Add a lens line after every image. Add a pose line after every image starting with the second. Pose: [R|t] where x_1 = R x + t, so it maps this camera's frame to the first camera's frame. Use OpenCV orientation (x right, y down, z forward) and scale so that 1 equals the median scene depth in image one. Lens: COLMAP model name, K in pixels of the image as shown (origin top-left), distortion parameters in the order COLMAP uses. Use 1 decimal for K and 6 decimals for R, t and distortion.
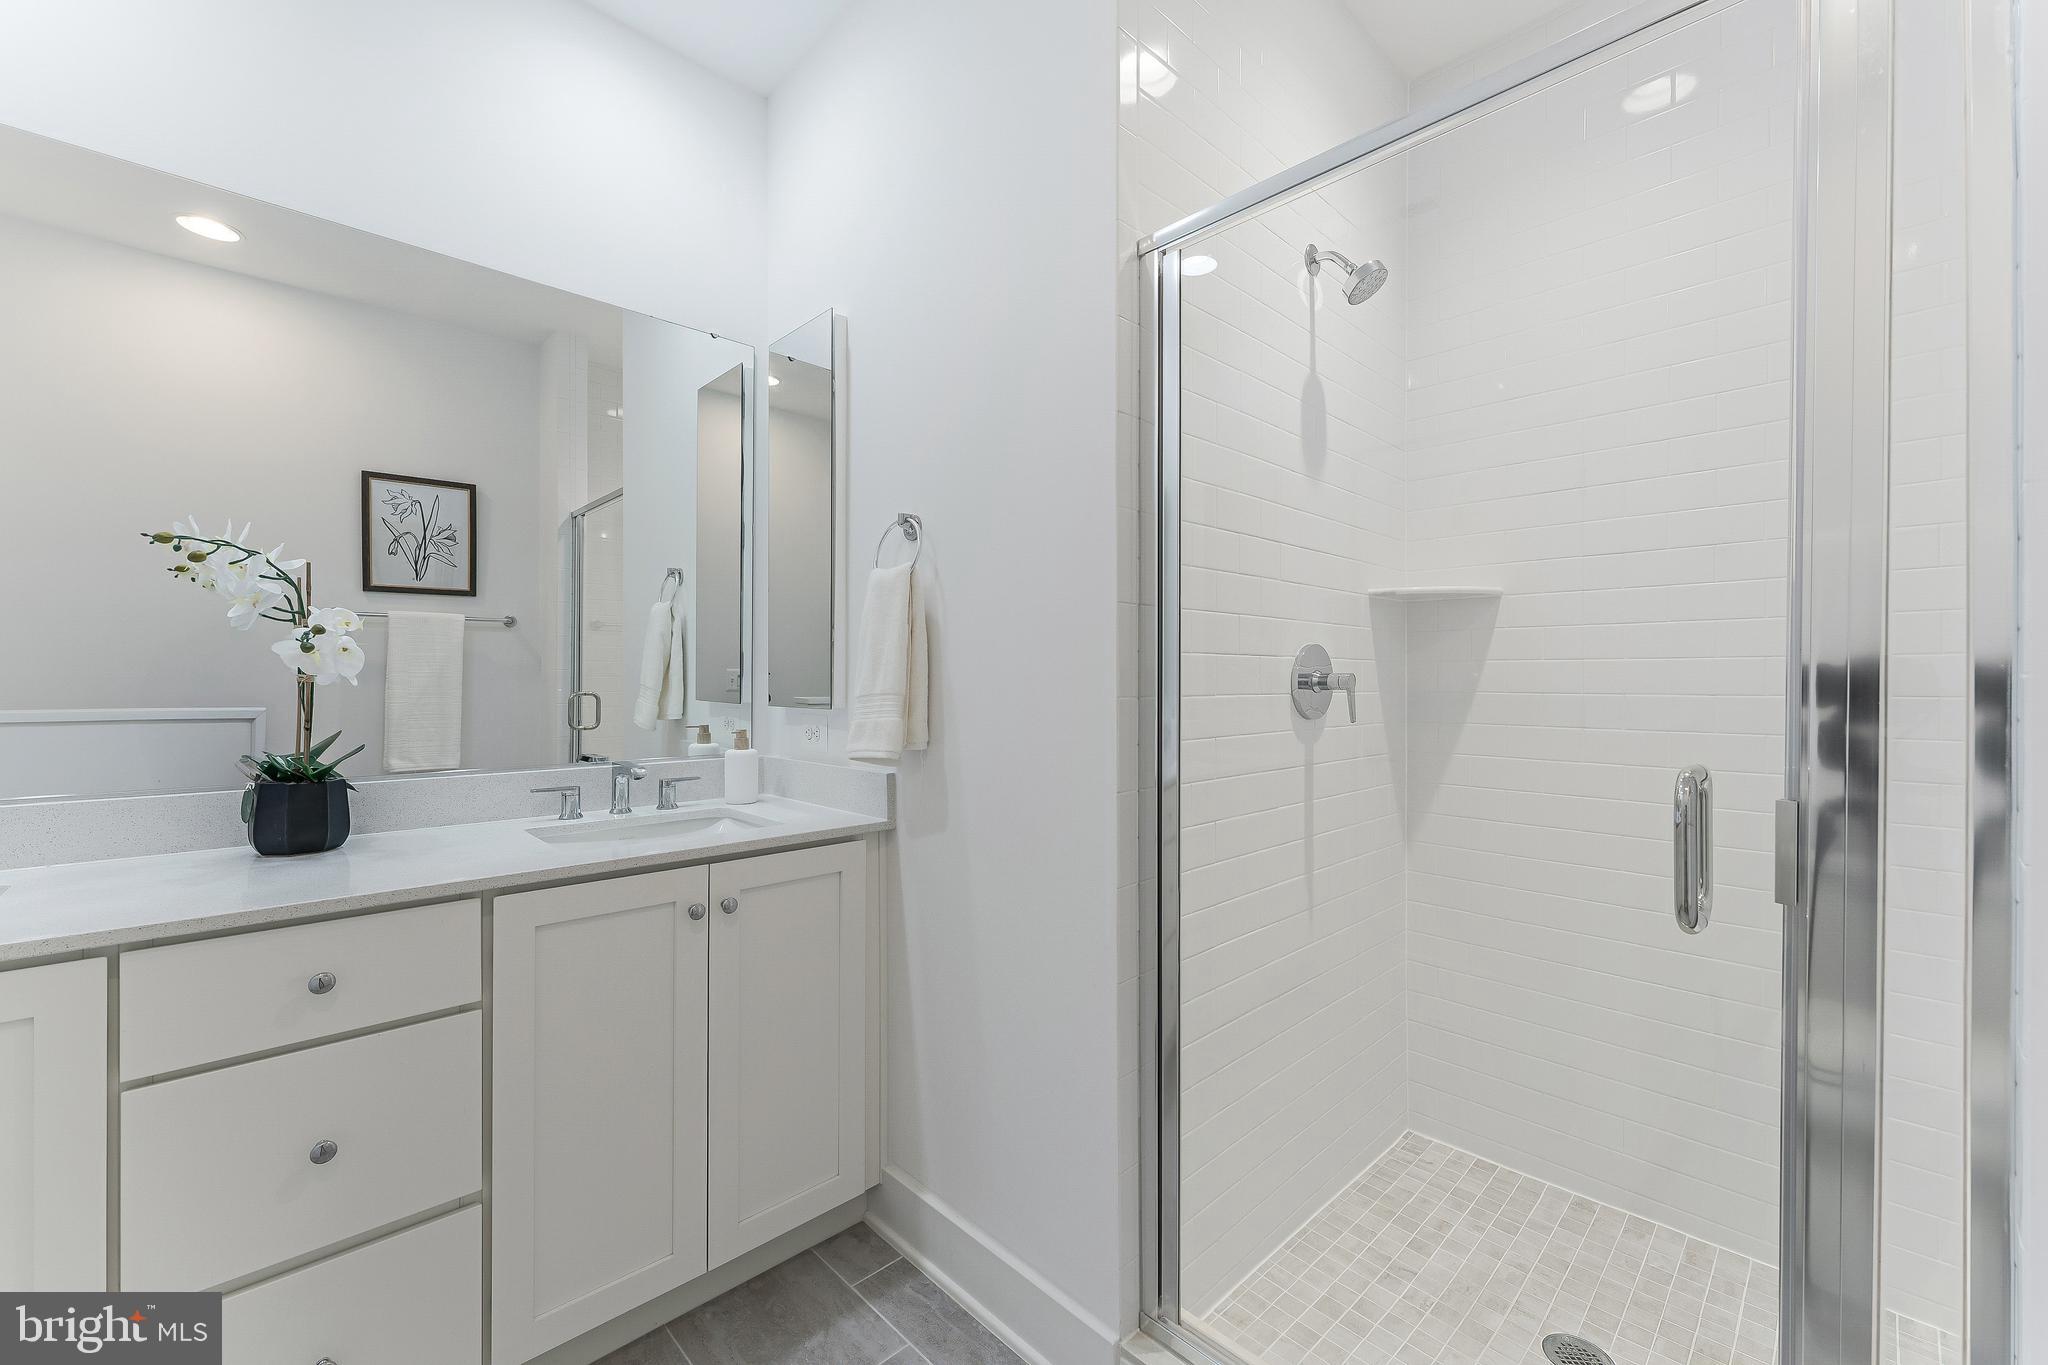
lens RADIAL K [[833.1, 0, 1032.3], [0, 833.1, 682.3], [0, 0, 1]] dist [0.003539, -0.000560]
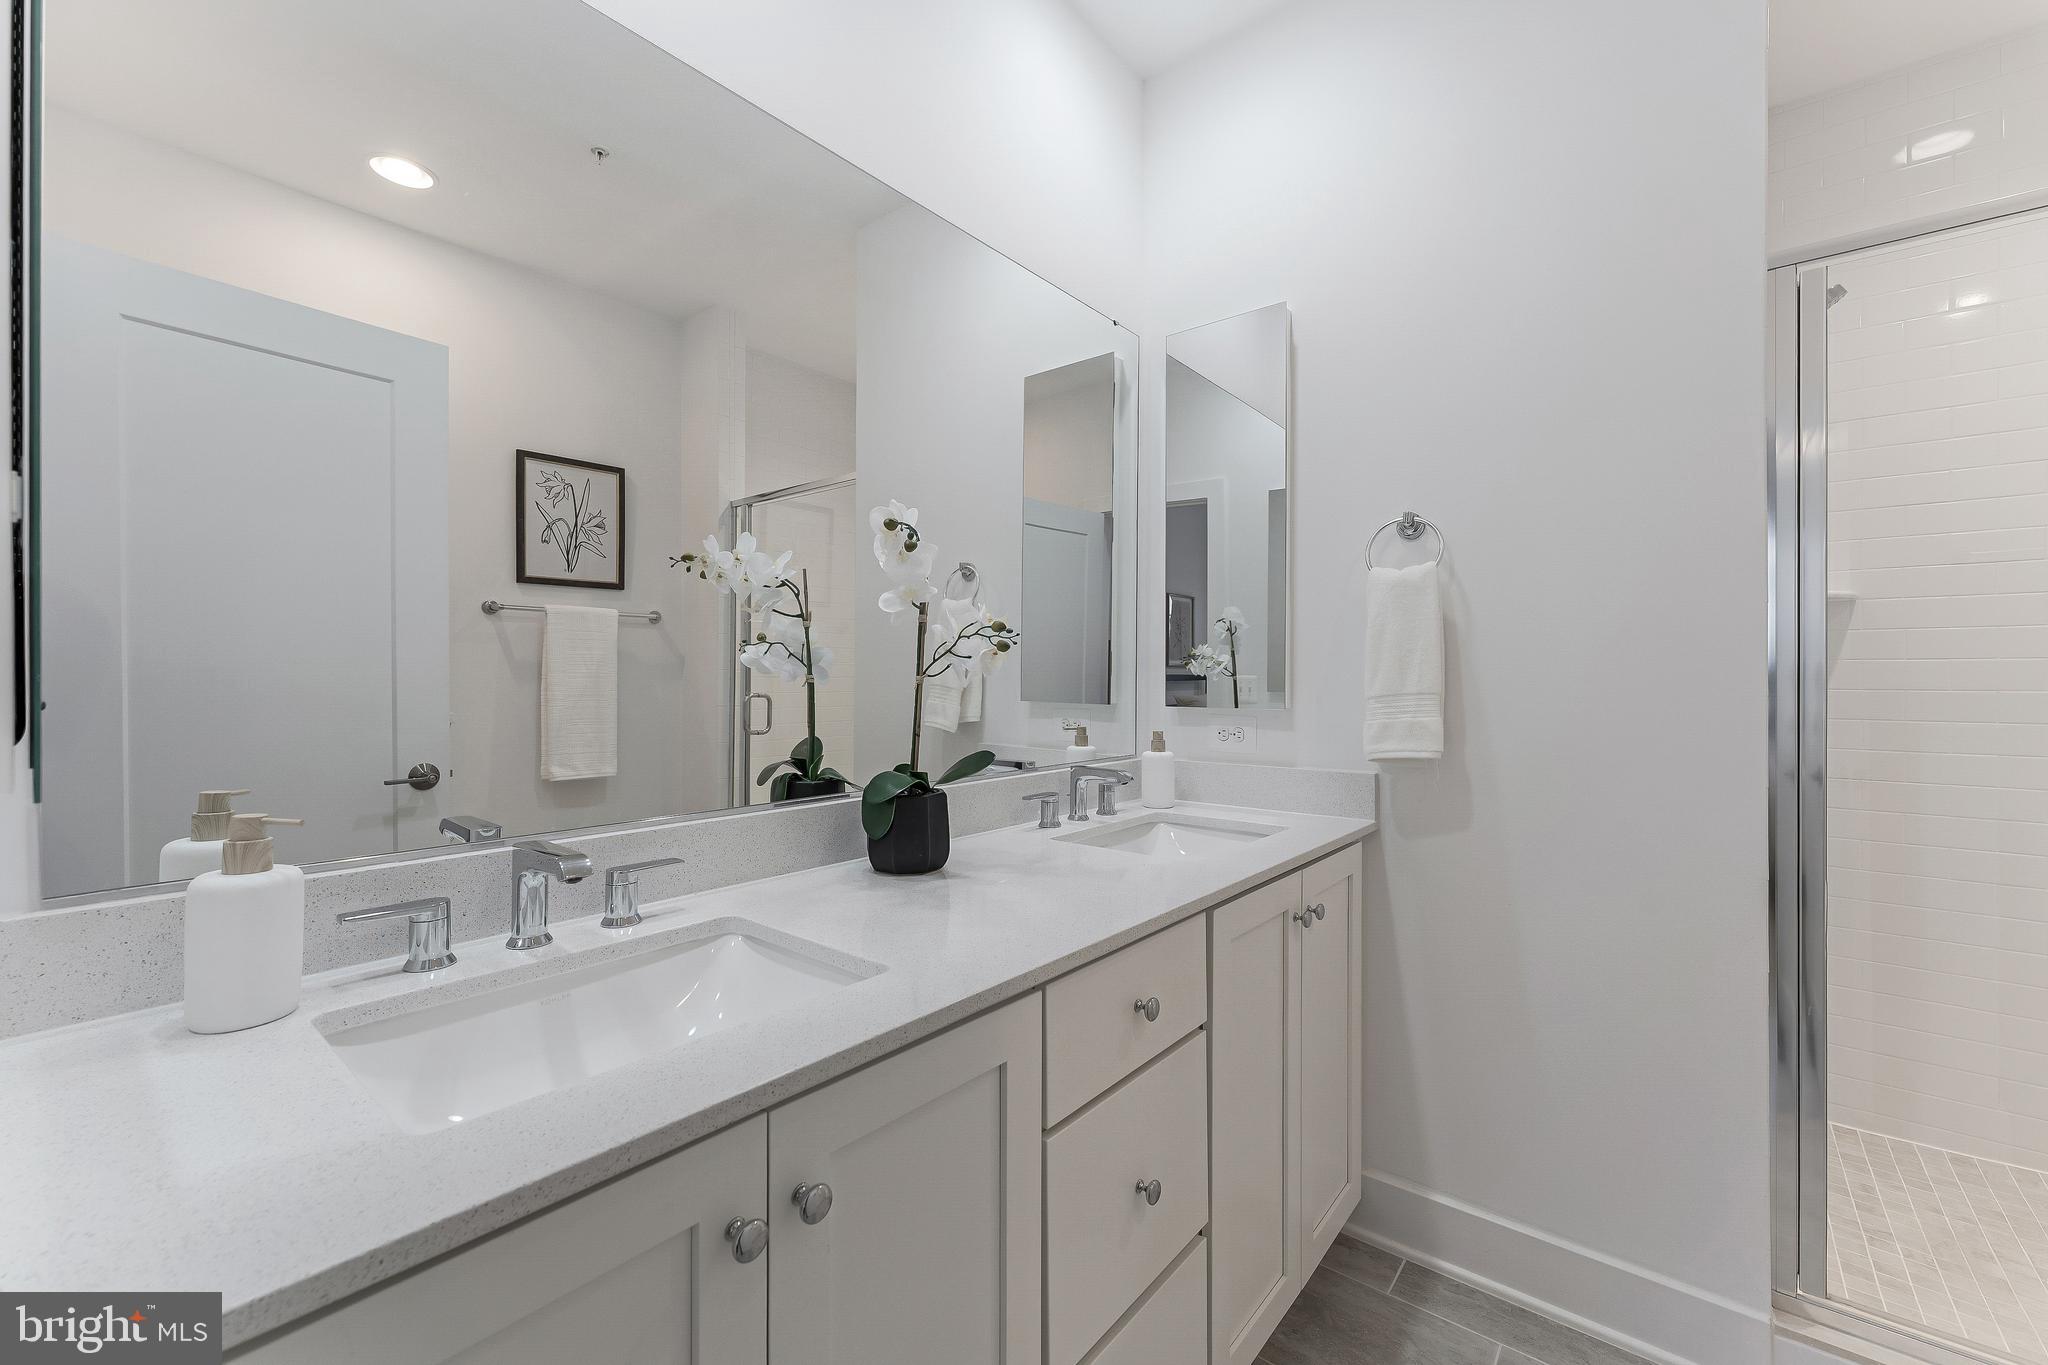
lens RADIAL K [[833.1, 0, 1027.5], [0, 833.1, 681.2], [0, 0, 1]] dist [0.003539, -0.000560]
pose [[0.992707, -0.003080, 0.120514, -0.355263], [0.002943, 0.999995, 0.001317, -0.001727], [-0.120518, -0.000953, 0.992711, 0.033215]]
